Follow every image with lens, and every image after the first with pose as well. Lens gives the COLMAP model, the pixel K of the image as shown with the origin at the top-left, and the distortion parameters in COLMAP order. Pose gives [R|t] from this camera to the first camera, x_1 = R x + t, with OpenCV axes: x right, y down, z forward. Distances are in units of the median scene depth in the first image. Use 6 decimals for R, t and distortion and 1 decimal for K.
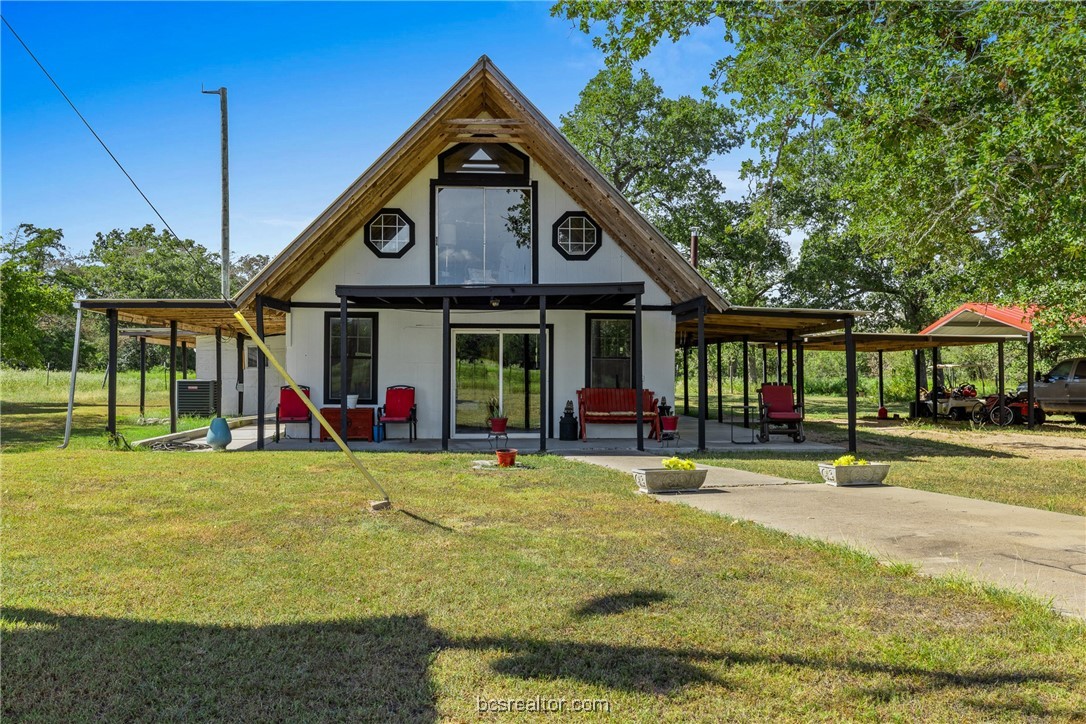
lens RADIAL K [[984.1, 0, 543.0], [0, 984.1, 362.0], [0, 0, 1]] dist [-0.002649, 0.002687]
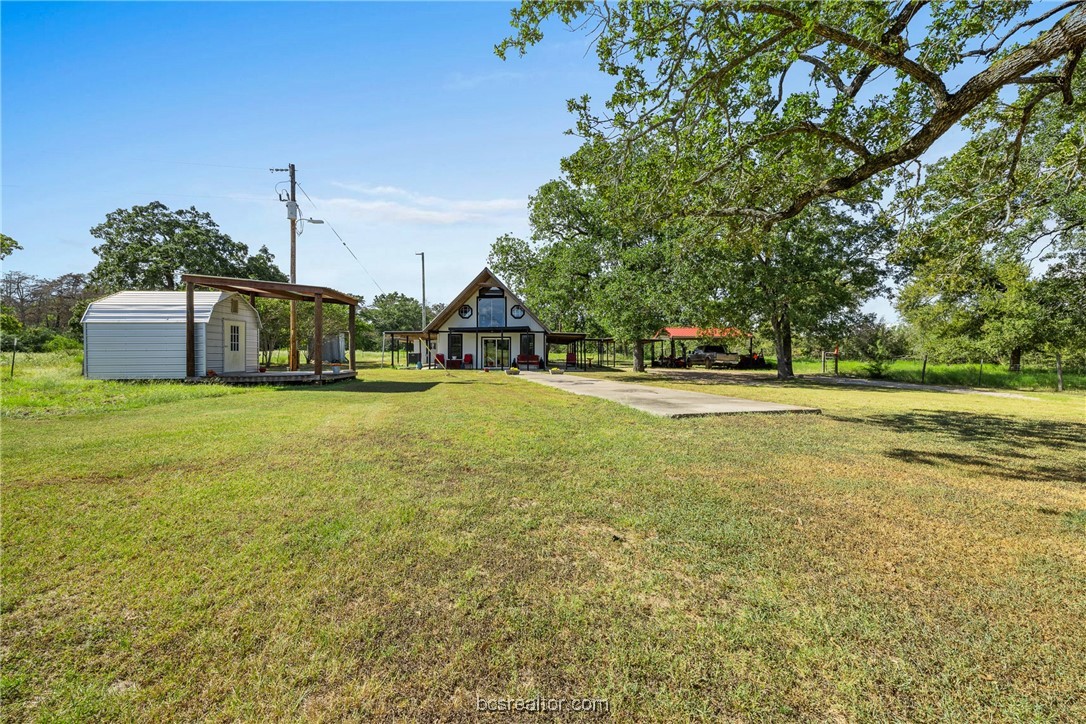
lens RADIAL K [[451.7, 0, 543.0], [0, 451.7, 362.0], [0, 0, 1]] dist [0.000779, -0.000076]
pose [[0.997923, -0.000630, -0.064407, 0.232678], [0.002682, 0.999491, 0.031777, 0.001698], [0.064355, -0.031884, 0.997418, -0.640996]]
